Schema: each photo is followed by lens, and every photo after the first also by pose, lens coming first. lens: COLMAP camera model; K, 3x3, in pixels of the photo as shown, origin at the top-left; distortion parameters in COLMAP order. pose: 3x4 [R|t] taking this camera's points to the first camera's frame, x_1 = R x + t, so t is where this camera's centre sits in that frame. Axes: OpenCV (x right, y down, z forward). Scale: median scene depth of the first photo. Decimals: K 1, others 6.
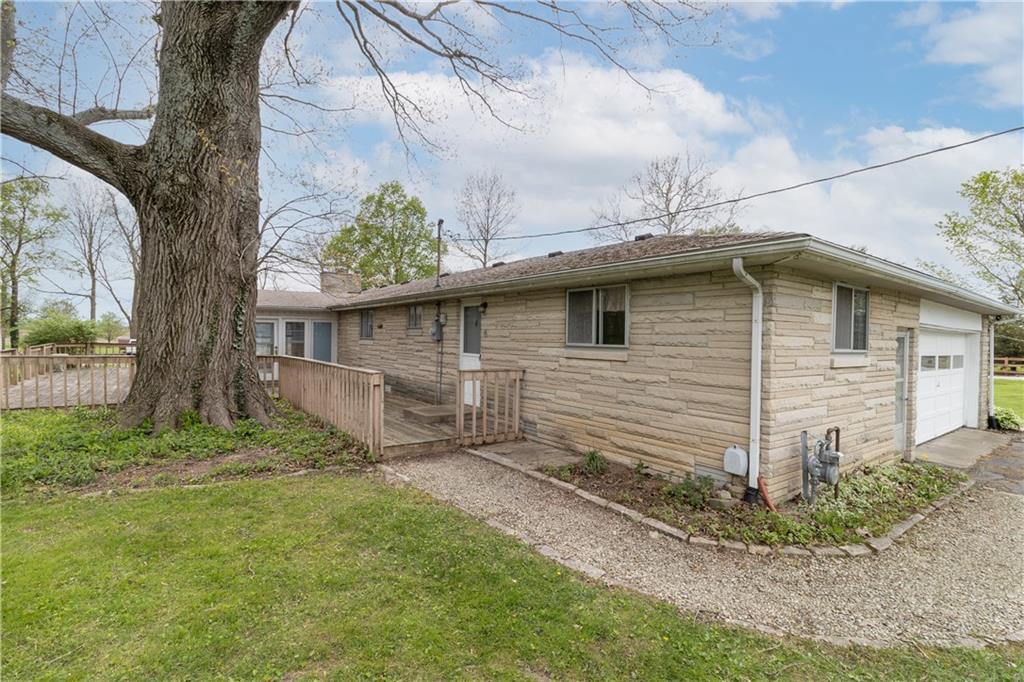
lens RADIAL K [[485.0, 0, 512.0], [0, 485.0, 341.0], [0, 0, 1]] dist [-0.000220, 0.000011]
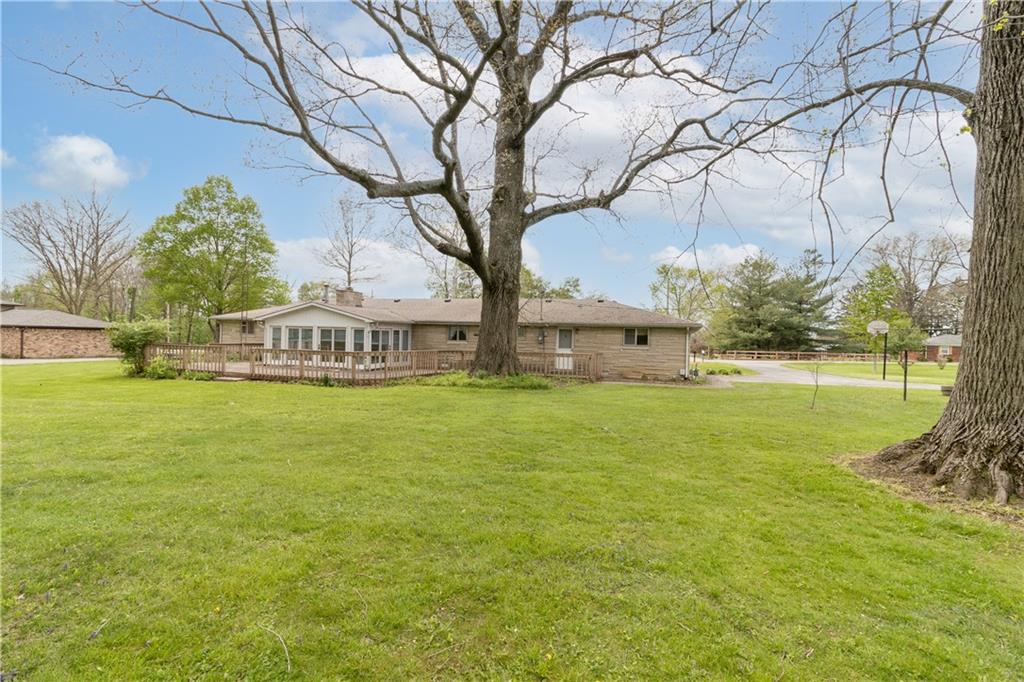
lens RADIAL K [[479.5, 0, 510.3], [0, 479.5, 321.8], [0, 0, 1]] dist [0.000120, 0.000172]
pose [[0.828609, 0.011509, 0.559709, -1.721272], [-0.000051, 0.999790, -0.020482, -0.060468], [-0.559827, 0.016943, 0.828436, -0.898984]]
